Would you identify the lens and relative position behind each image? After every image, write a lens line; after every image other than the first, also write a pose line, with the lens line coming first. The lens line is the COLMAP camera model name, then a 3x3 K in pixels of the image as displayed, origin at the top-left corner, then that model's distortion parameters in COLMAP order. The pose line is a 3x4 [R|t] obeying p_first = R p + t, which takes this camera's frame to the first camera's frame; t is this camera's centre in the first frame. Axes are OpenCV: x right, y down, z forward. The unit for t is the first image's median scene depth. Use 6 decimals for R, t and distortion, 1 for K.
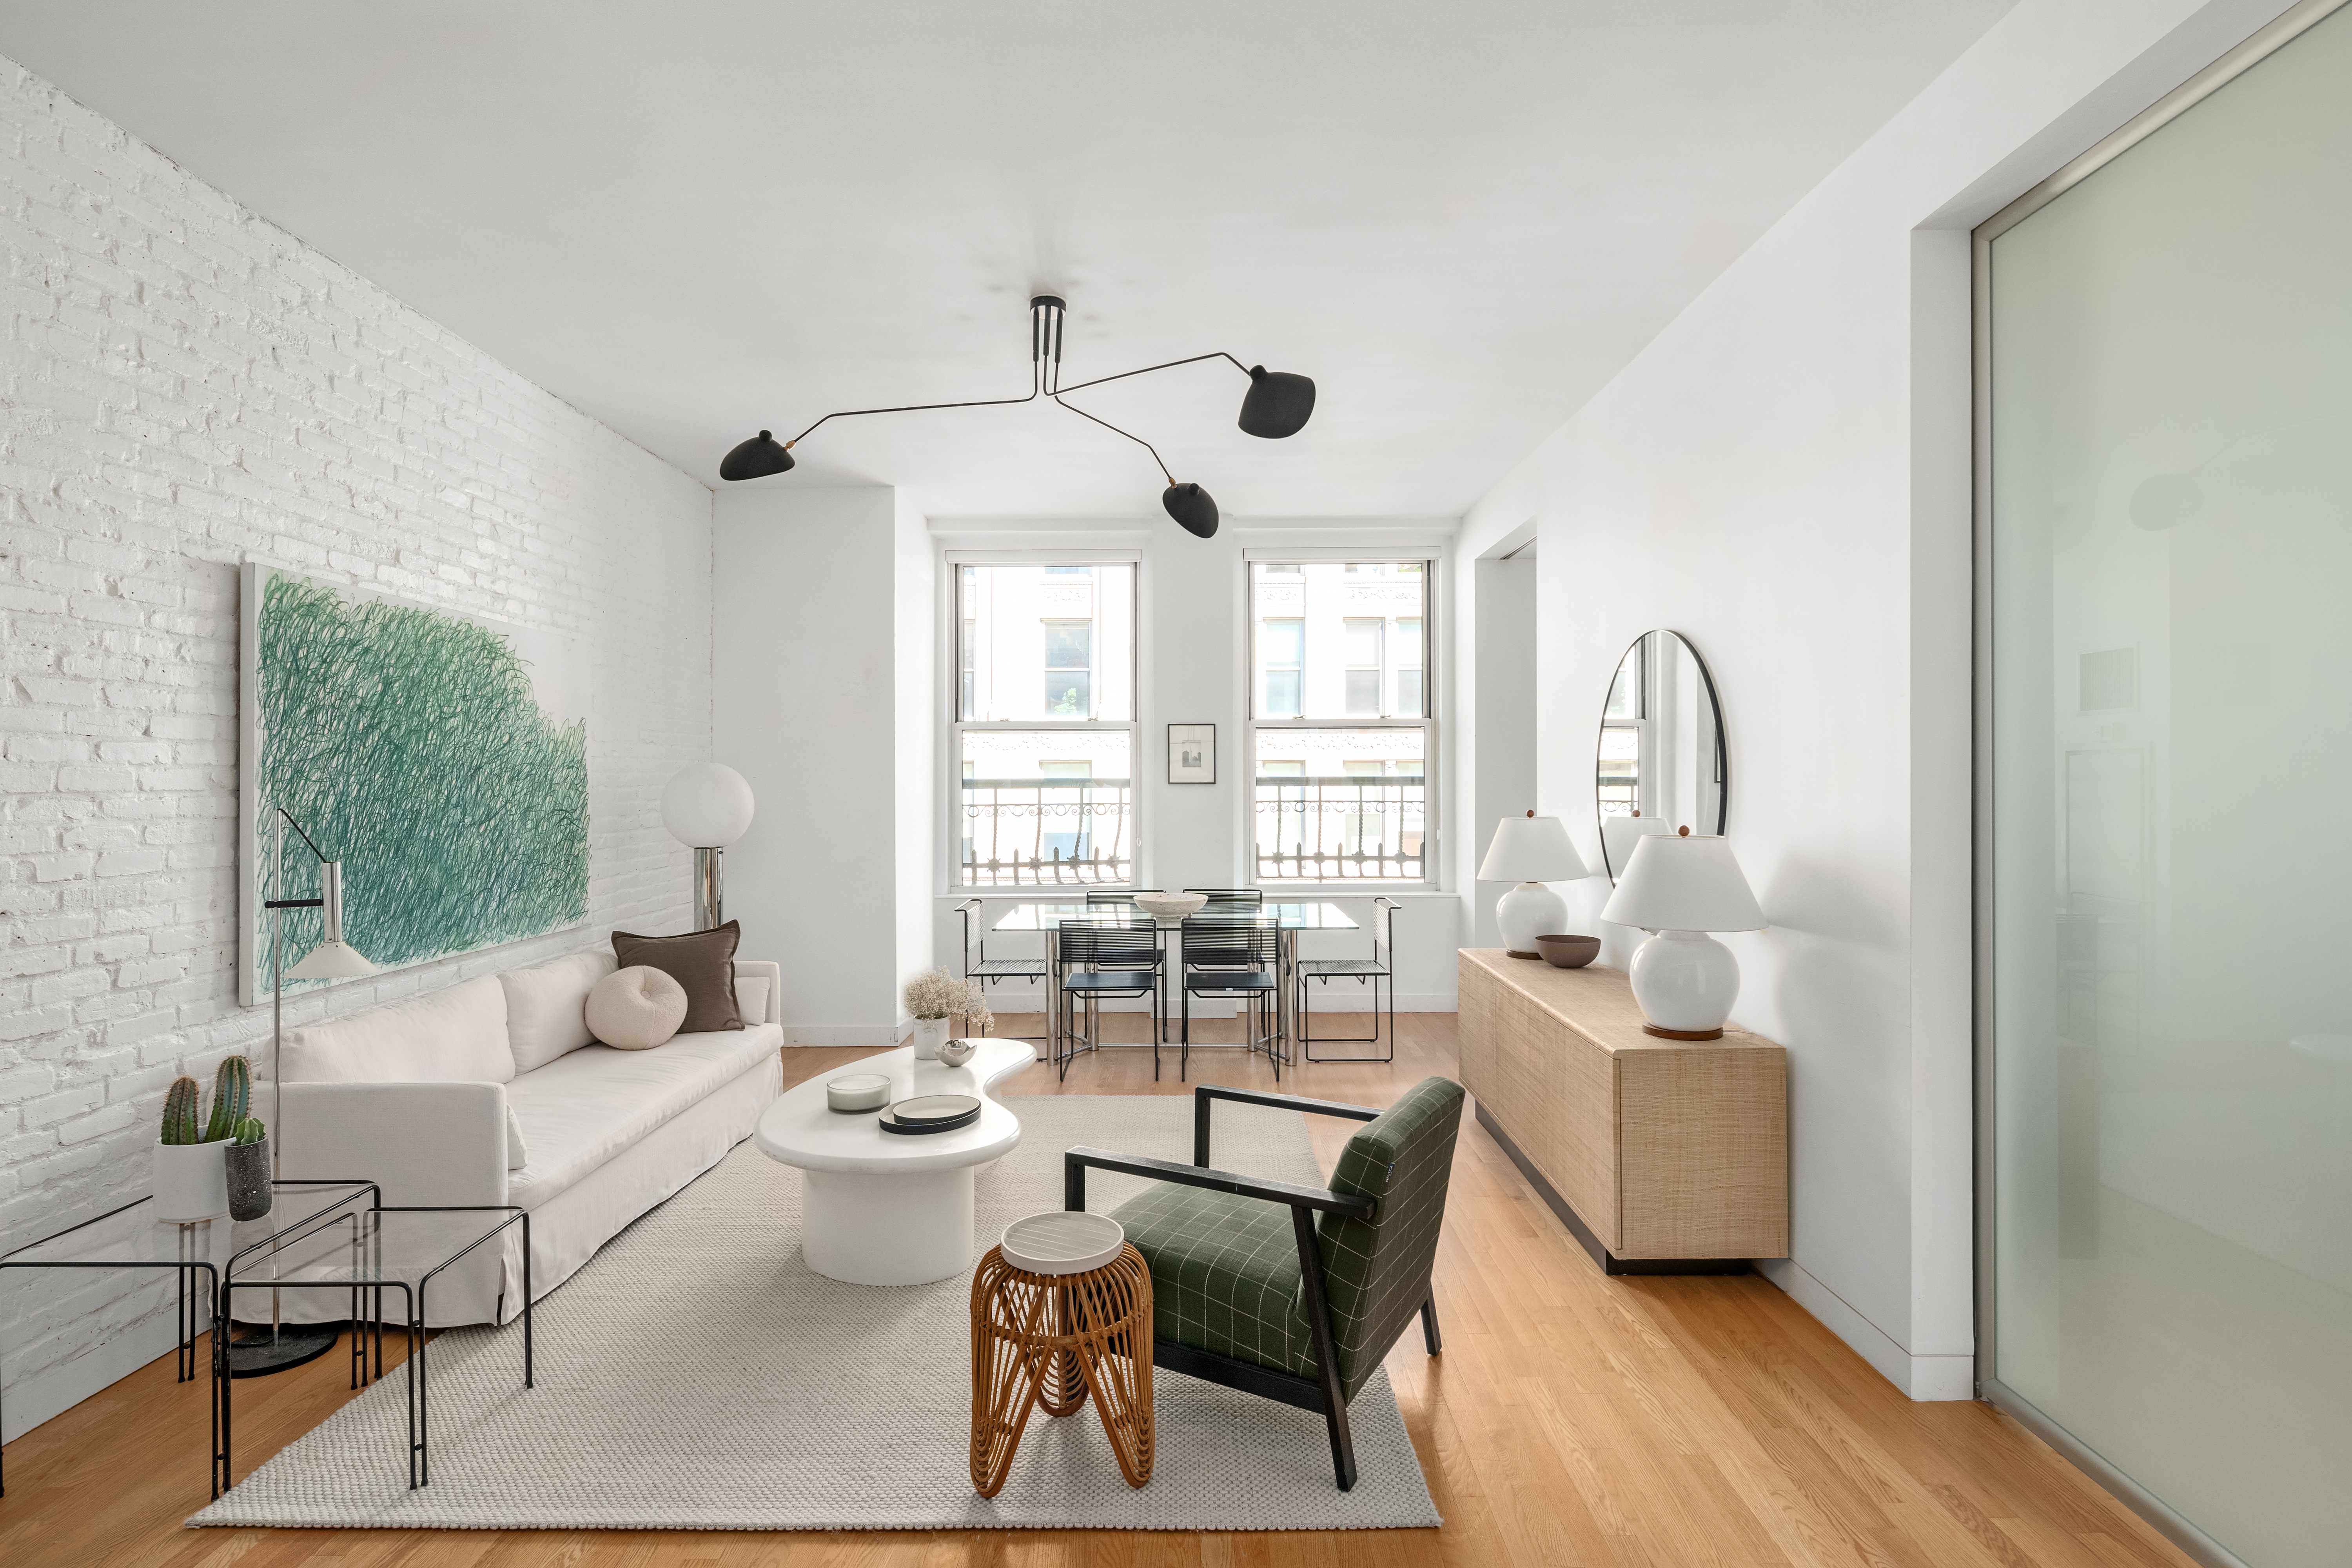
lens RADIAL K [[1164.3, 0, 1181.7], [0, 1164.3, 780.5], [0, 0, 1]] dist [-0.002900, -0.000371]
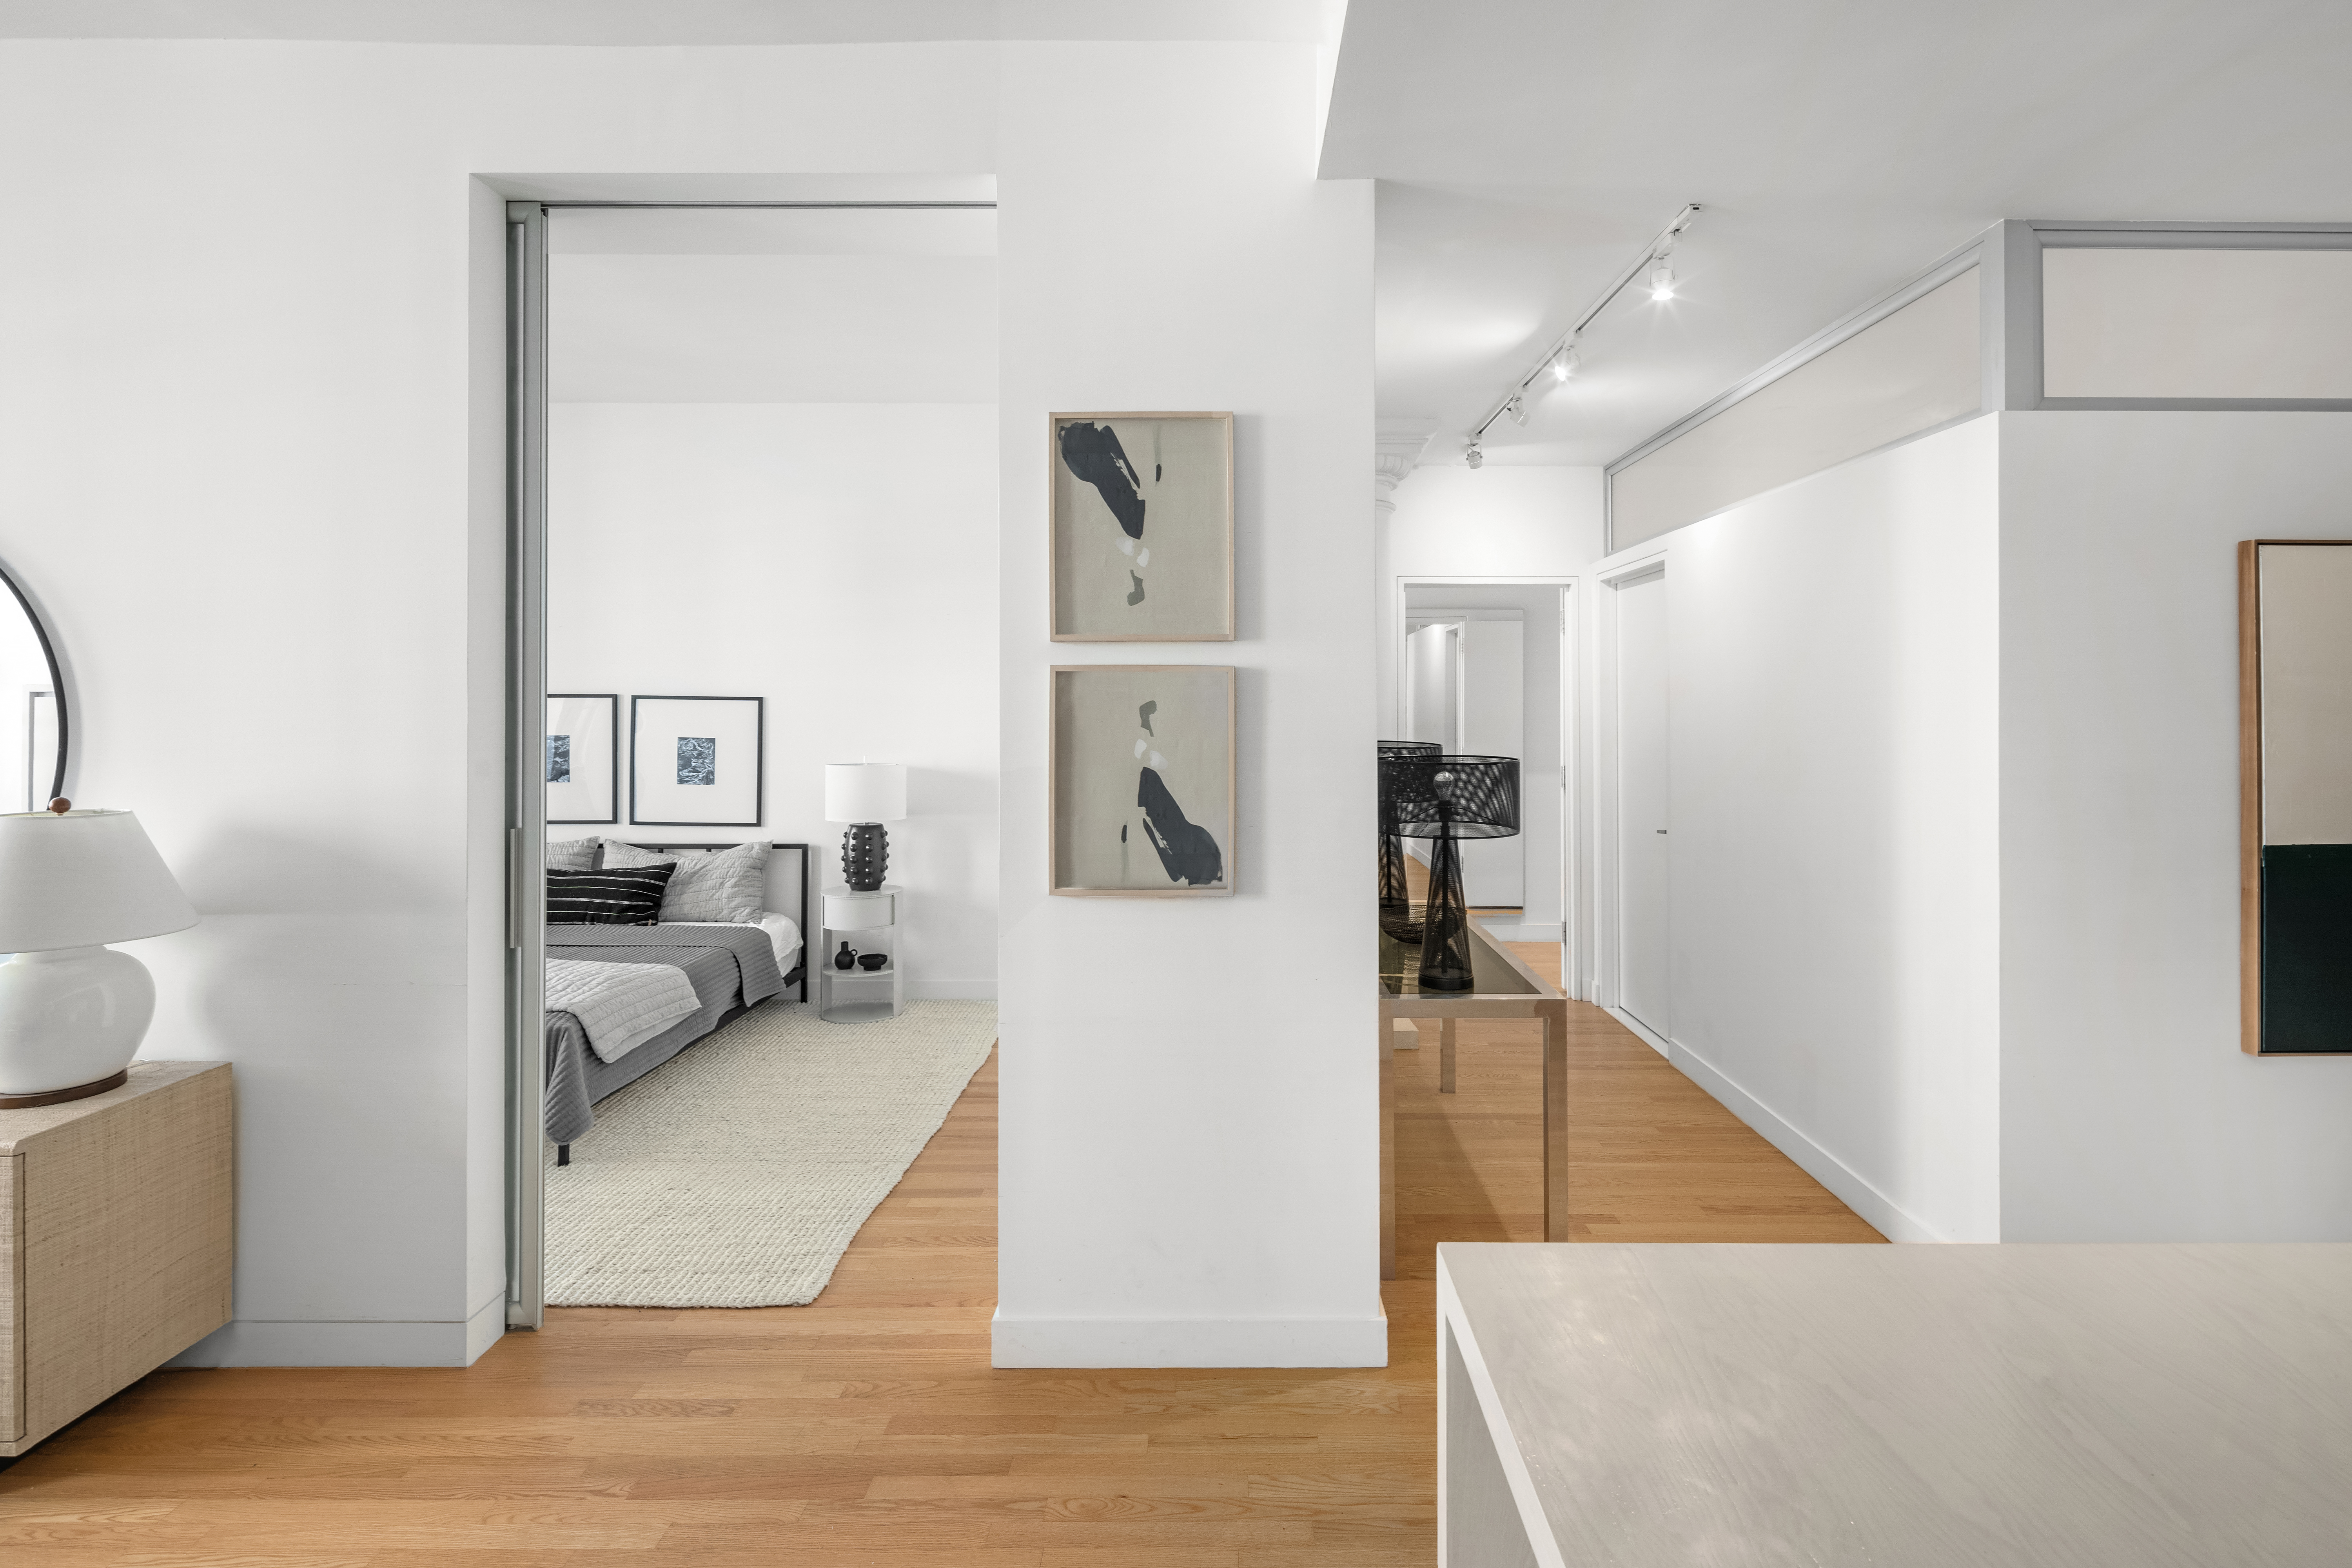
lens RADIAL K [[1164.3, 0, 1220.9], [0, 1164.3, 703.1], [0, 0, 1]] dist [-0.002900, -0.000371]
pose [[-0.009978, 0.008862, 0.999911, -0.303045], [0.000891, 0.999960, -0.008854, -0.013464], [-0.999950, 0.000803, -0.009986, 0.318207]]
